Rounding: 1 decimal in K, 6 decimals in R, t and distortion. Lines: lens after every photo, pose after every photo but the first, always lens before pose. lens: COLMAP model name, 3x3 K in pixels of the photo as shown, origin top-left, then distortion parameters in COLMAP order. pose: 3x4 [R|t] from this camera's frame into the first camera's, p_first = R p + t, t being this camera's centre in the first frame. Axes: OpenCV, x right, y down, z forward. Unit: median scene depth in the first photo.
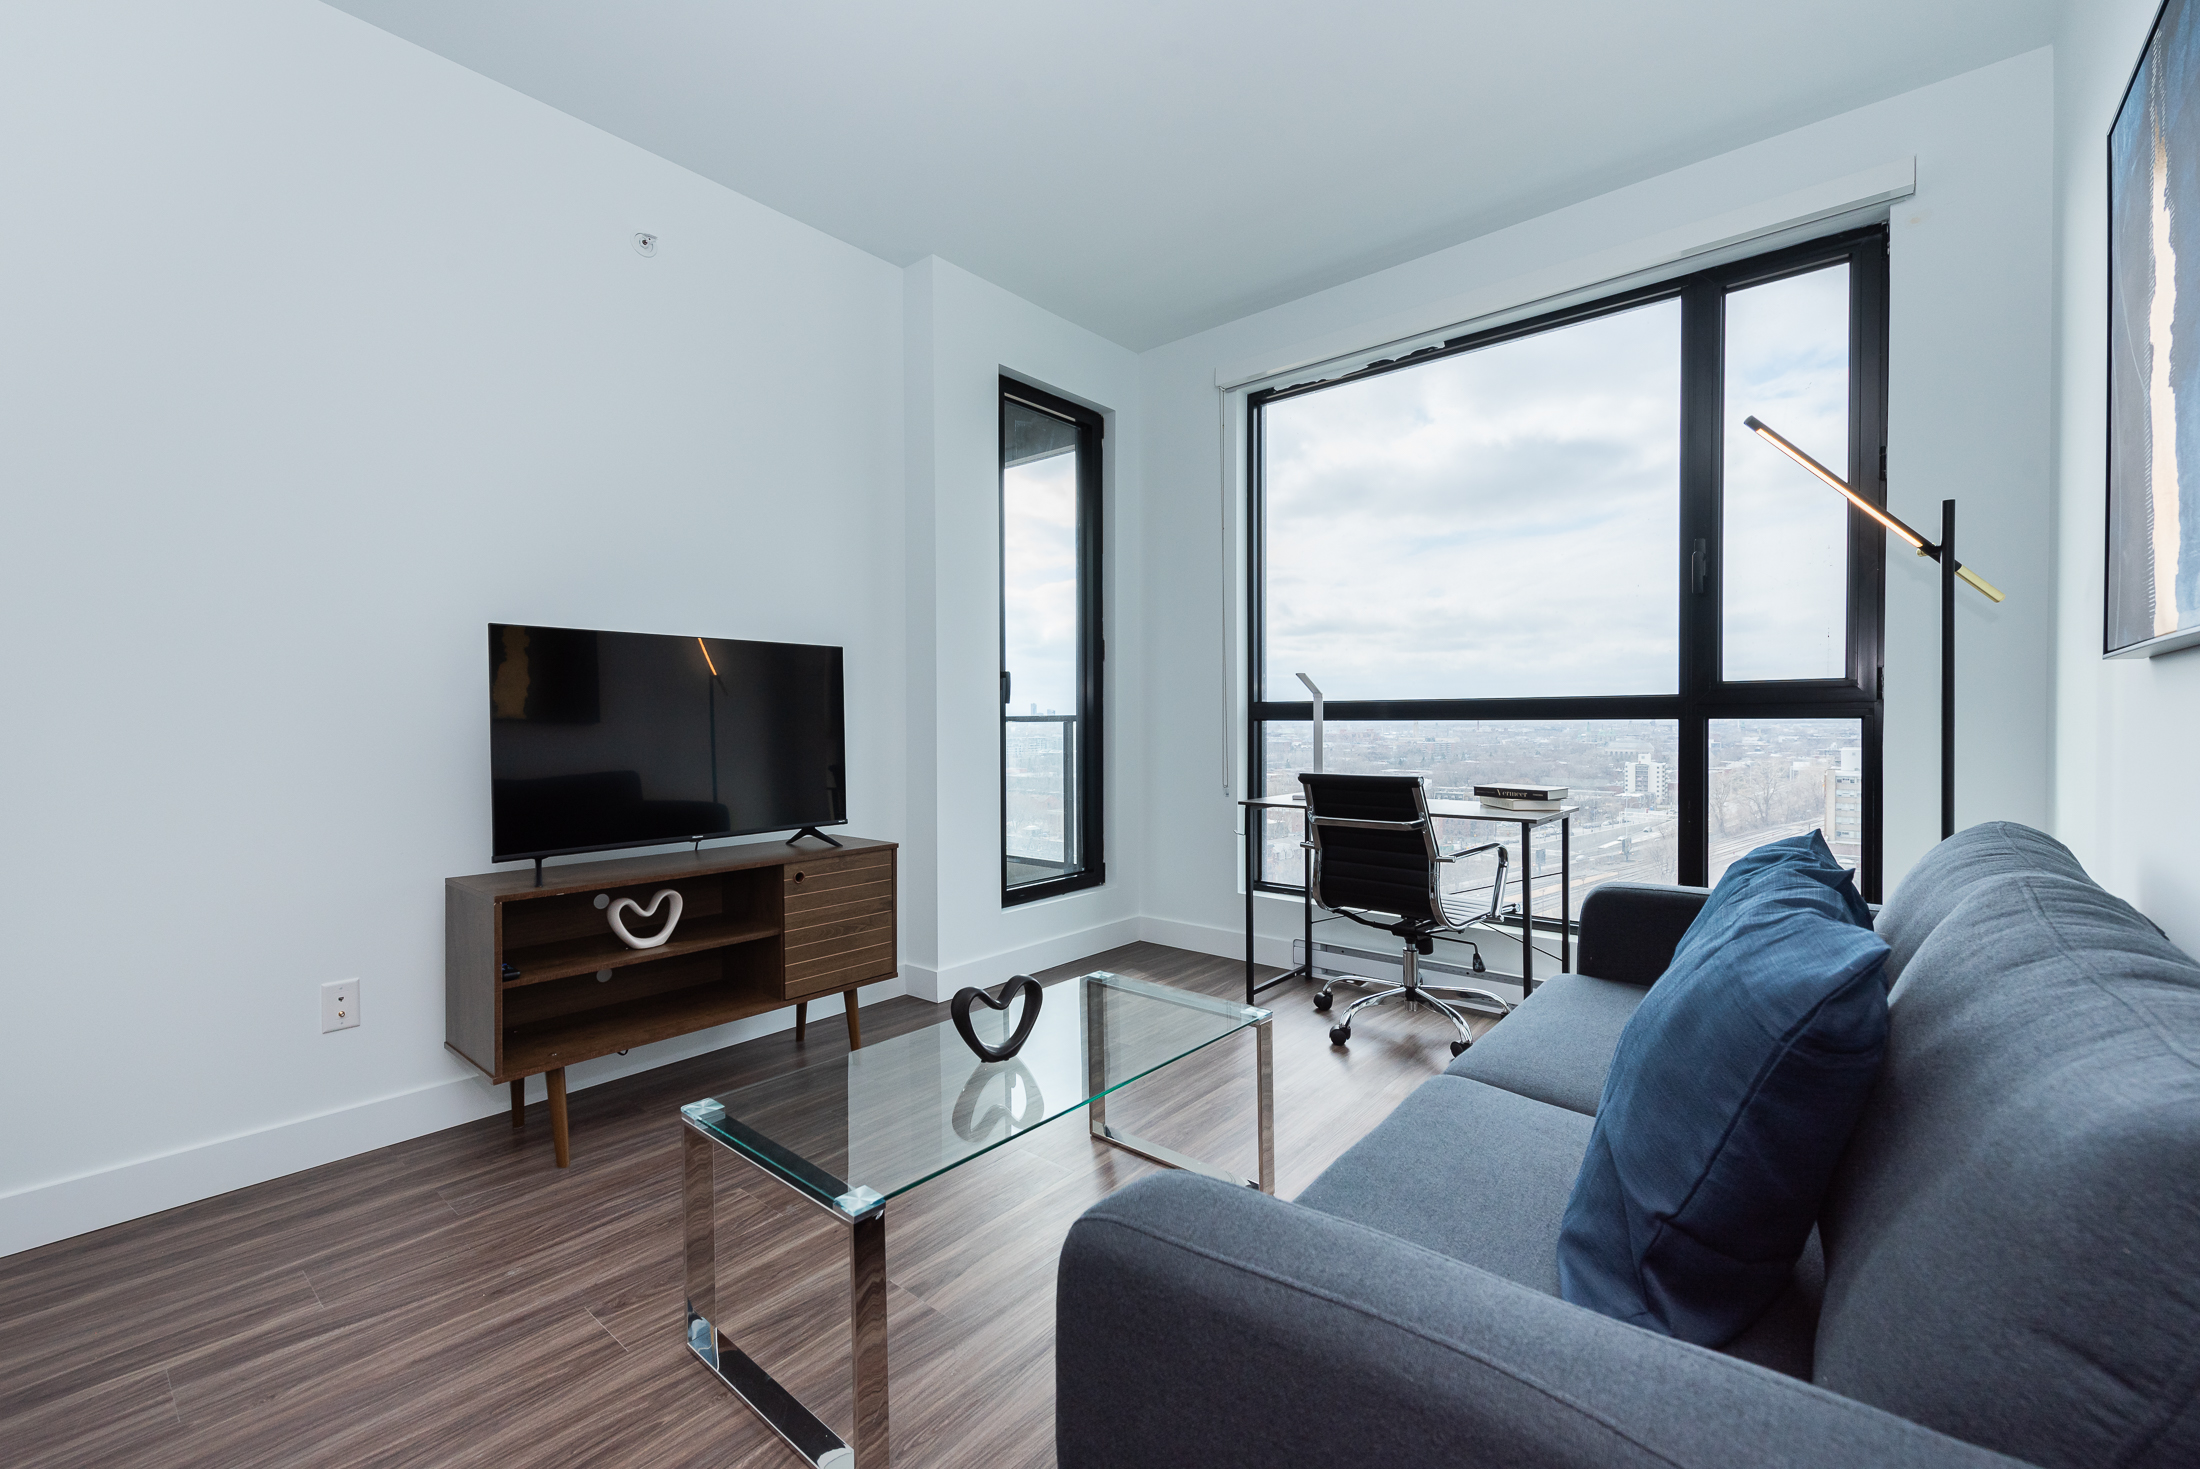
lens RADIAL K [[930.2, 0, 1100.0], [0, 930.2, 734.5], [0, 0, 1]] dist [-0.010763, 0.000158]
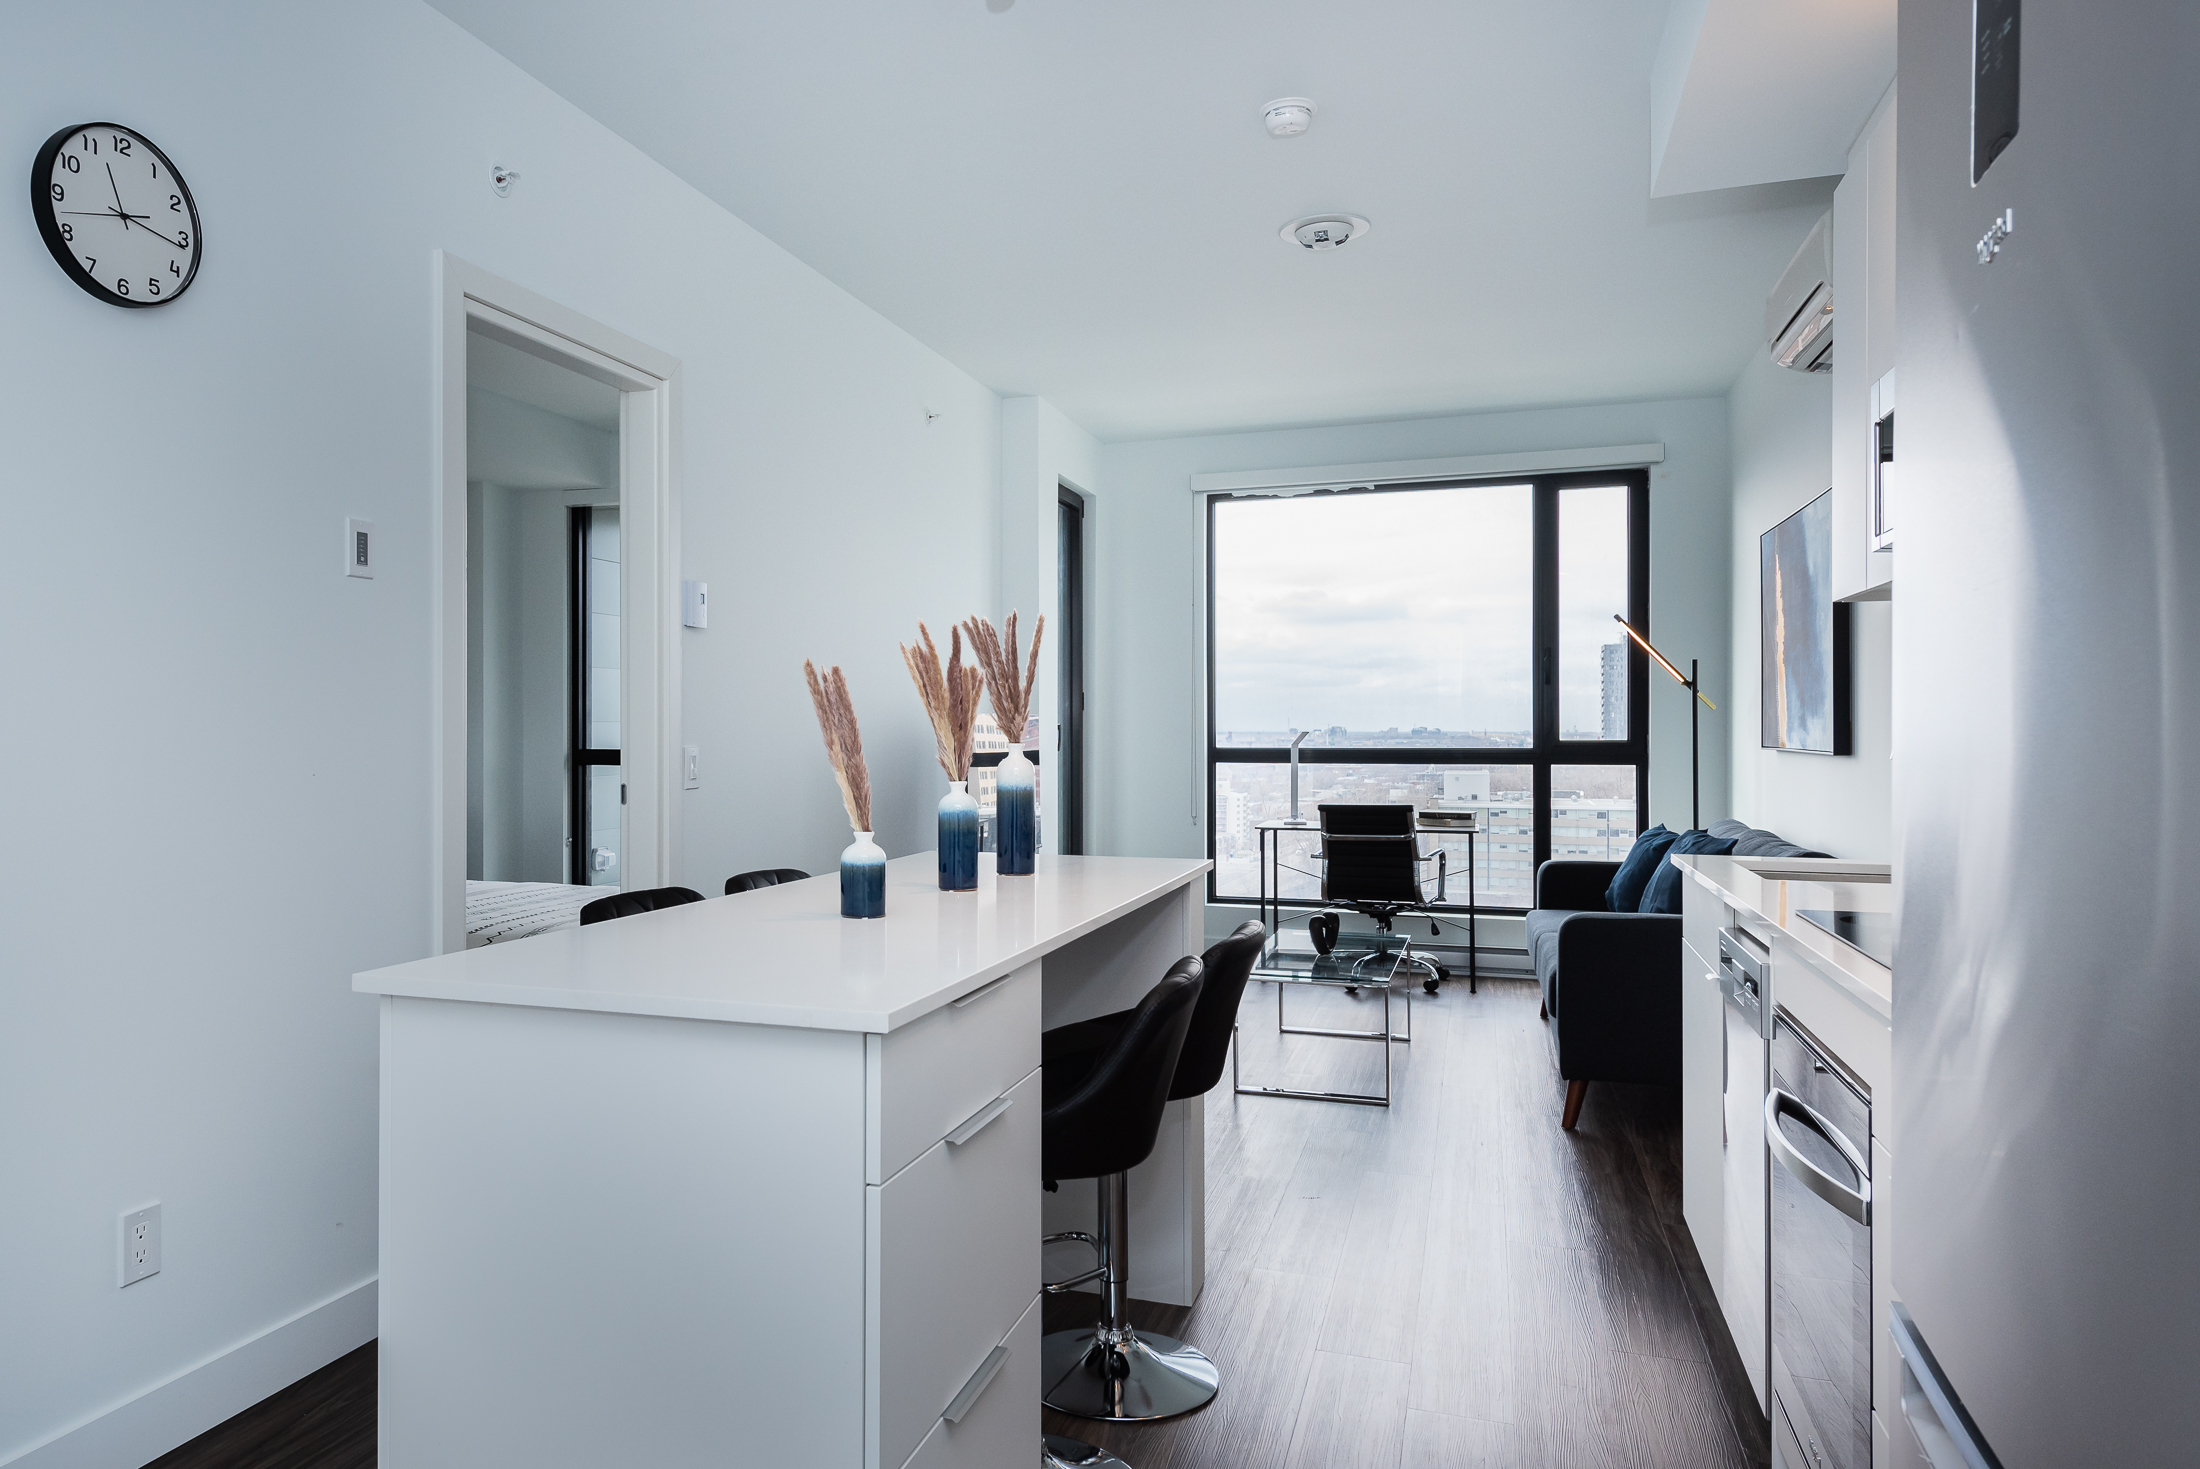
lens RADIAL K [[1276.2, 0, 1100.0], [0, 1276.2, 734.5], [0, 0, 1]] dist [0.000048, -0.000151]
pose [[0.927117, 0.004111, 0.374750, -0.835765], [0.003648, 0.999793, -0.019992, -0.027135], [-0.374755, 0.019902, 0.926910, -0.686985]]
